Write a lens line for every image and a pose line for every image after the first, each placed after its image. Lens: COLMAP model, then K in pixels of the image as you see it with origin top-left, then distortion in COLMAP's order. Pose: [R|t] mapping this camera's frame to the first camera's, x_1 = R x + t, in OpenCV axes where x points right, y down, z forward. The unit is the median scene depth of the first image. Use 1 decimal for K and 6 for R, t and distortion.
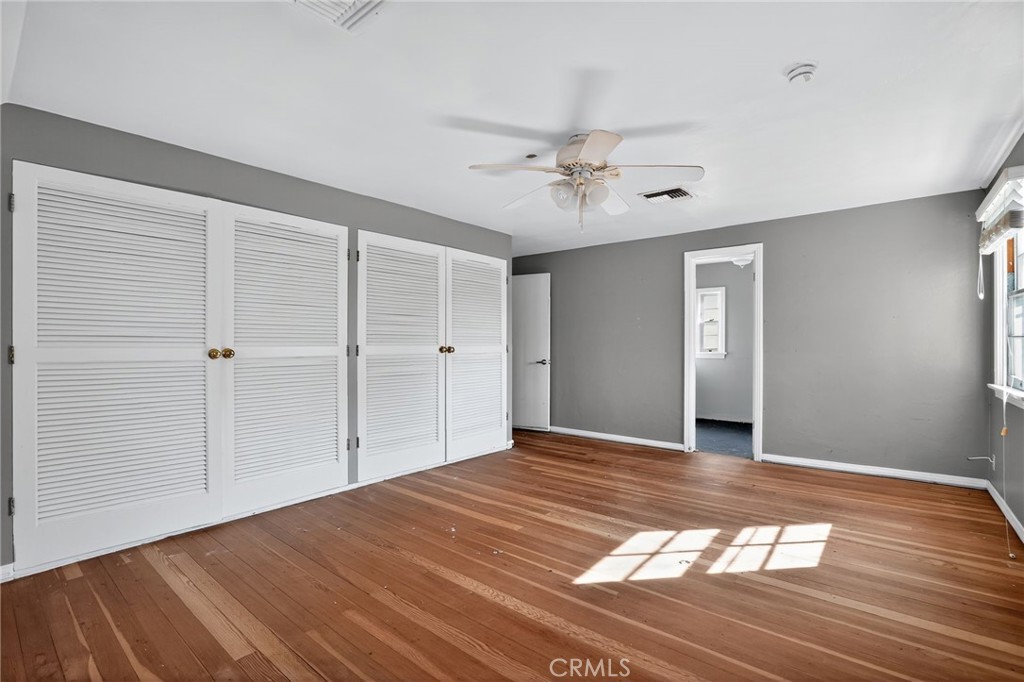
lens RADIAL K [[475.8, 0, 514.7], [0, 475.8, 343.0], [0, 0, 1]] dist [-0.047333, 0.012802]
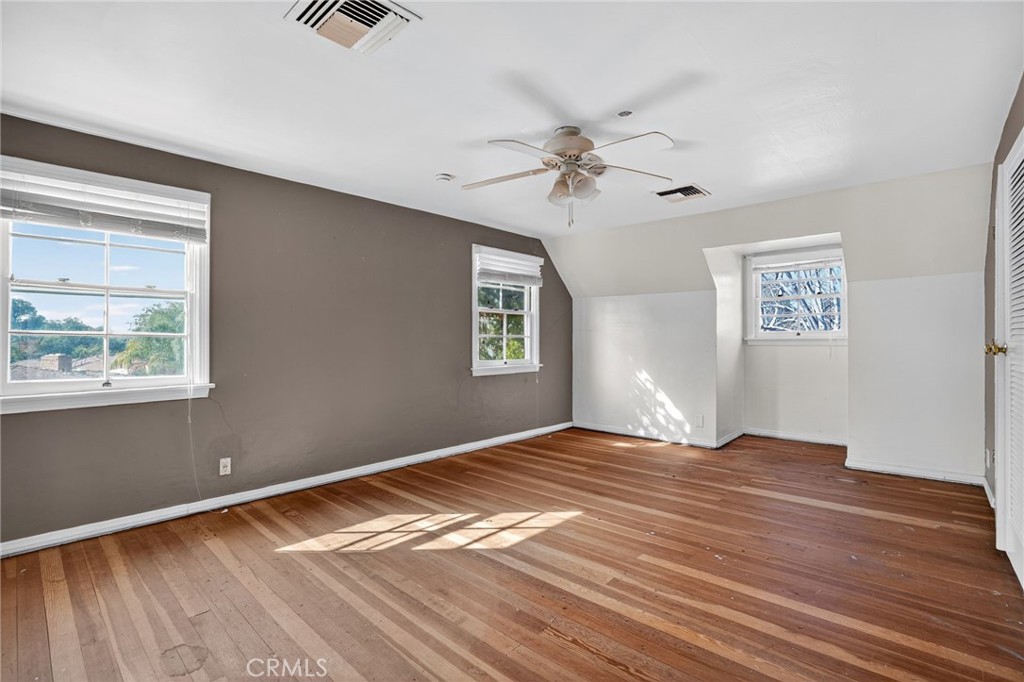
lens RADIAL K [[475.8, 0, 510.9], [0, 475.8, 339.2], [0, 0, 1]] dist [-0.047333, 0.012802]
pose [[-0.998274, 0.006383, 0.058374, 0.212599], [0.006455, 0.999979, 0.001051, -0.001935], [-0.058366, 0.001426, -0.998294, 2.065904]]
